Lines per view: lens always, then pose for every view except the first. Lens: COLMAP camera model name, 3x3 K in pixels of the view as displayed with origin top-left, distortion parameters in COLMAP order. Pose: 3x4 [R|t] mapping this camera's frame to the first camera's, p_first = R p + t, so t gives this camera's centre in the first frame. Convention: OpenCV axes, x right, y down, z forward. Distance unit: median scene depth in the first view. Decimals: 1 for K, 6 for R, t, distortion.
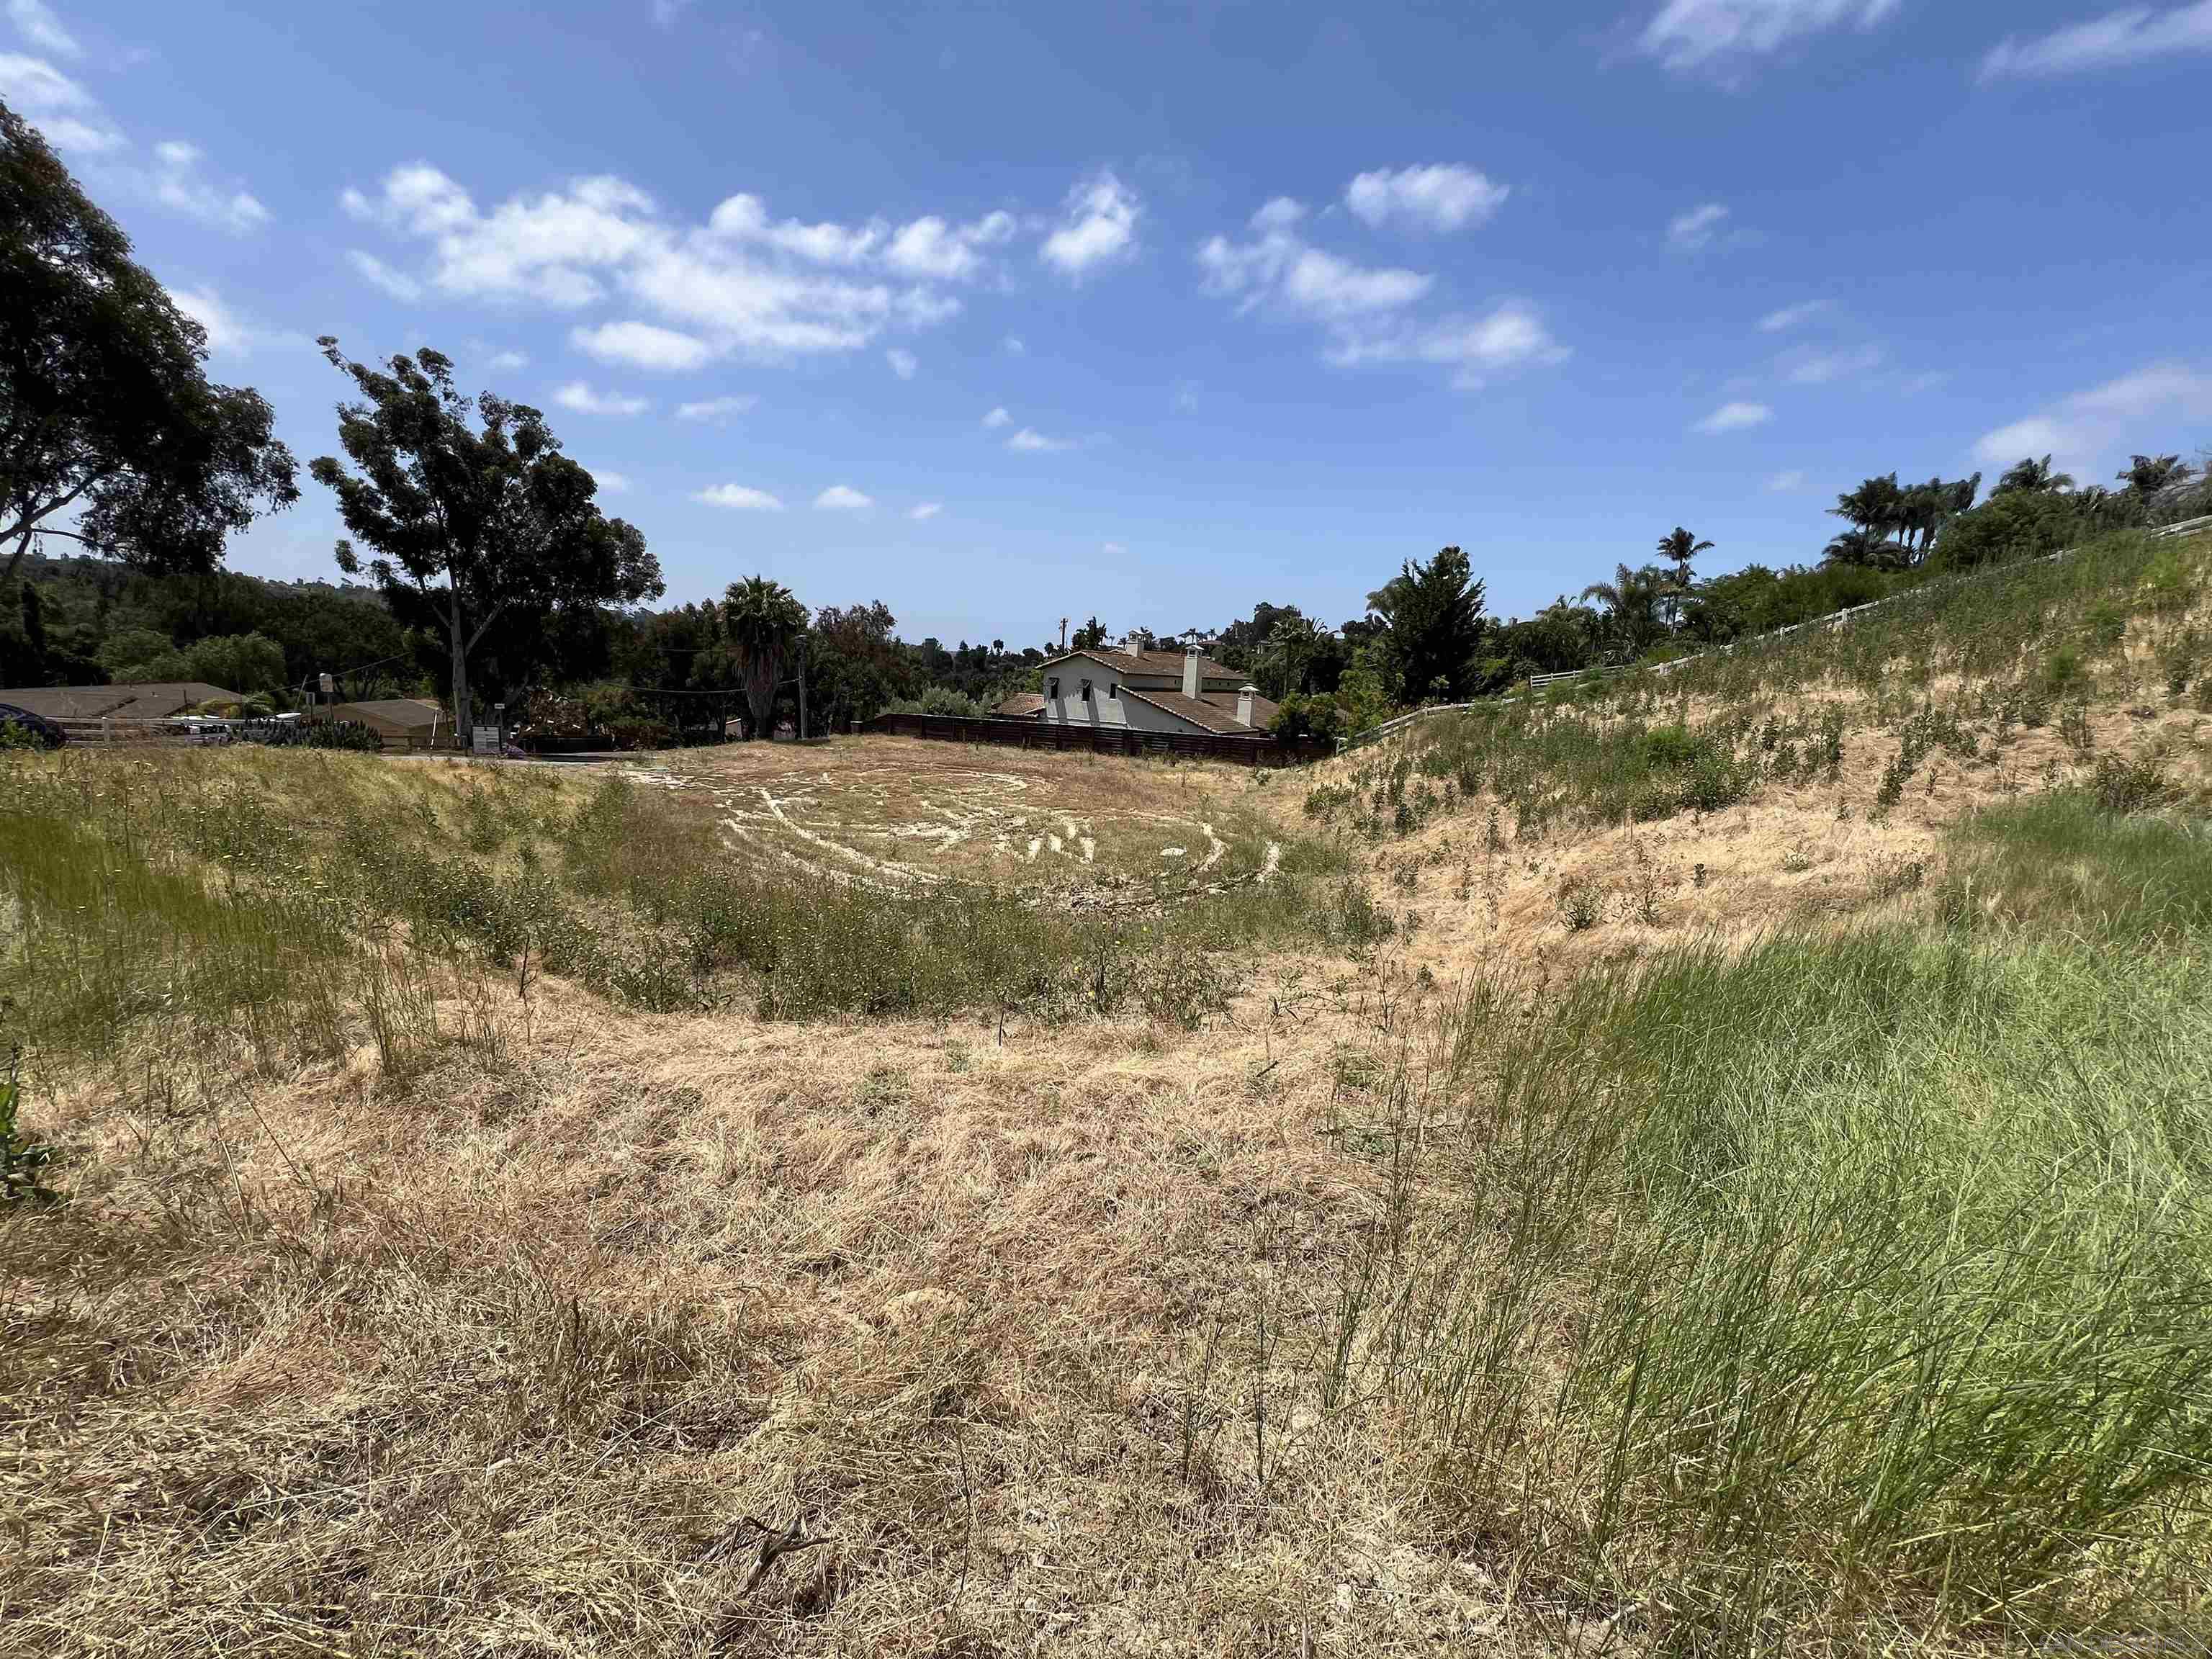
lens RADIAL K [[884.7, 0, 1106.9], [0, 884.7, 834.4], [0, 0, 1]] dist [-0.000436, 0.000326]
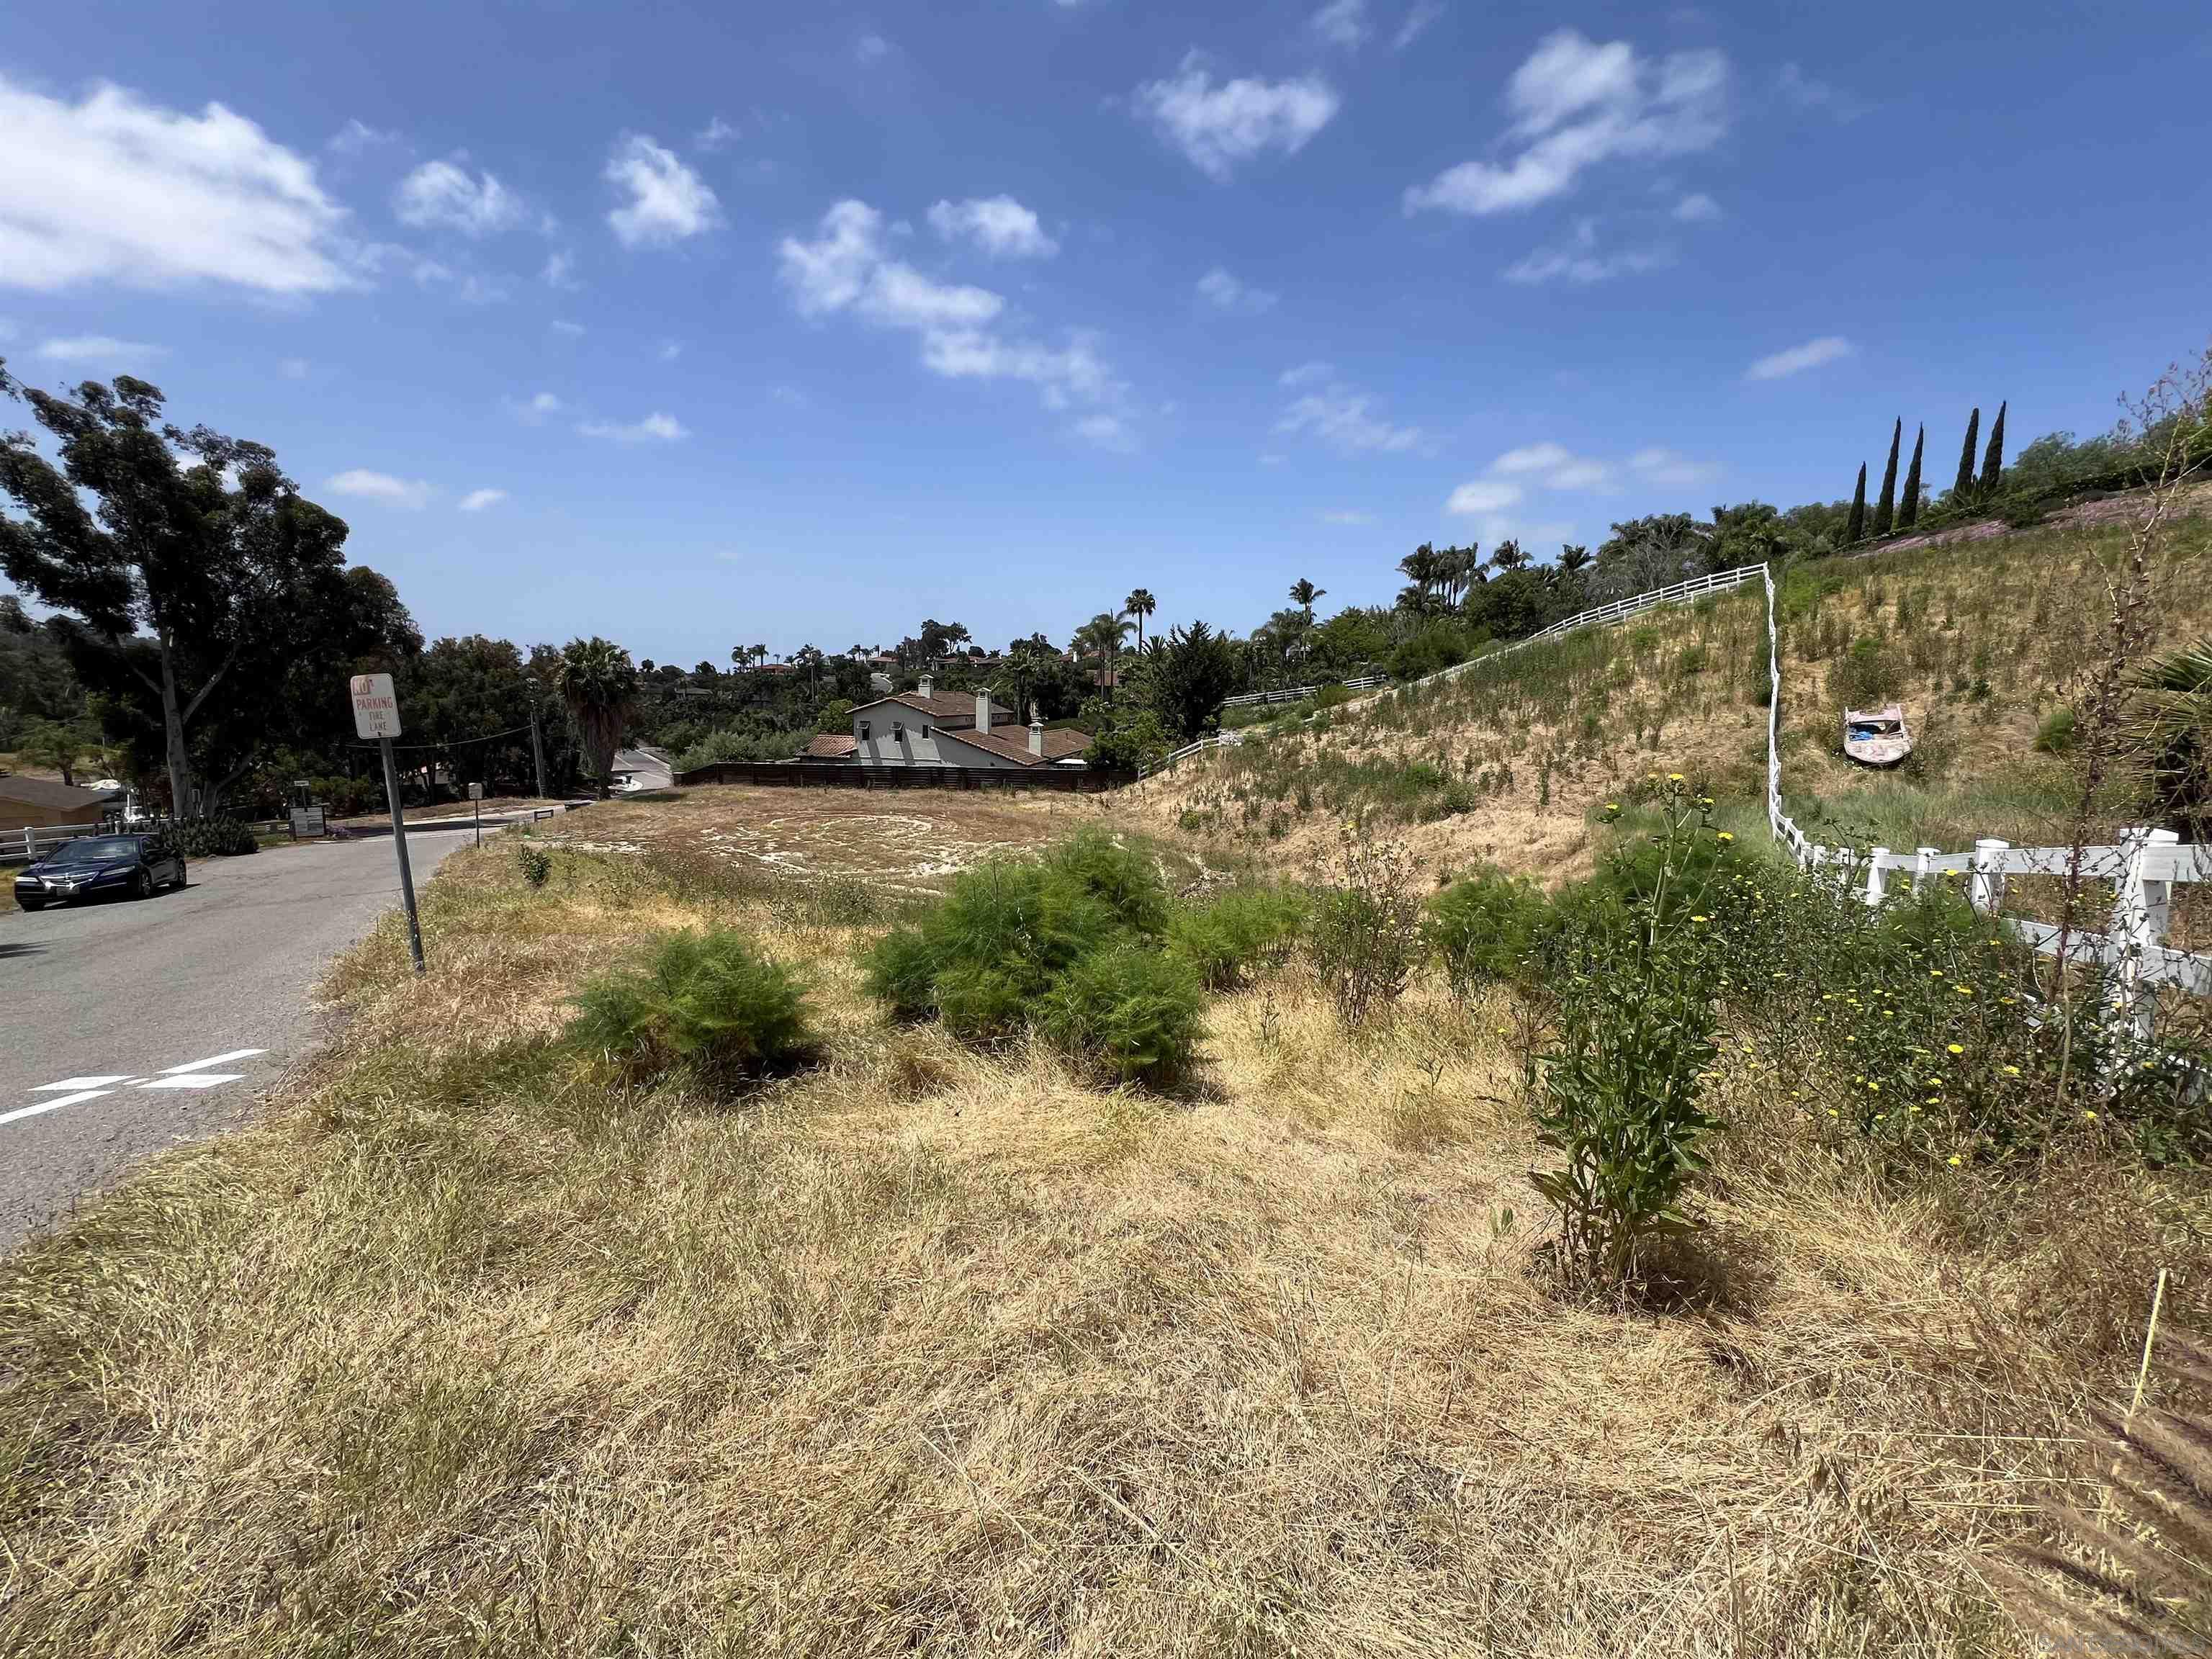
lens RADIAL K [[884.7, 0, 1106.9], [0, 884.7, 834.4], [0, 0, 1]] dist [-0.000436, 0.000326]
pose [[0.924616, -0.085143, 0.371263, -0.216280], [0.089025, 0.996007, 0.006704, -0.019466], [-0.370351, 0.026853, 0.928504, -0.133485]]
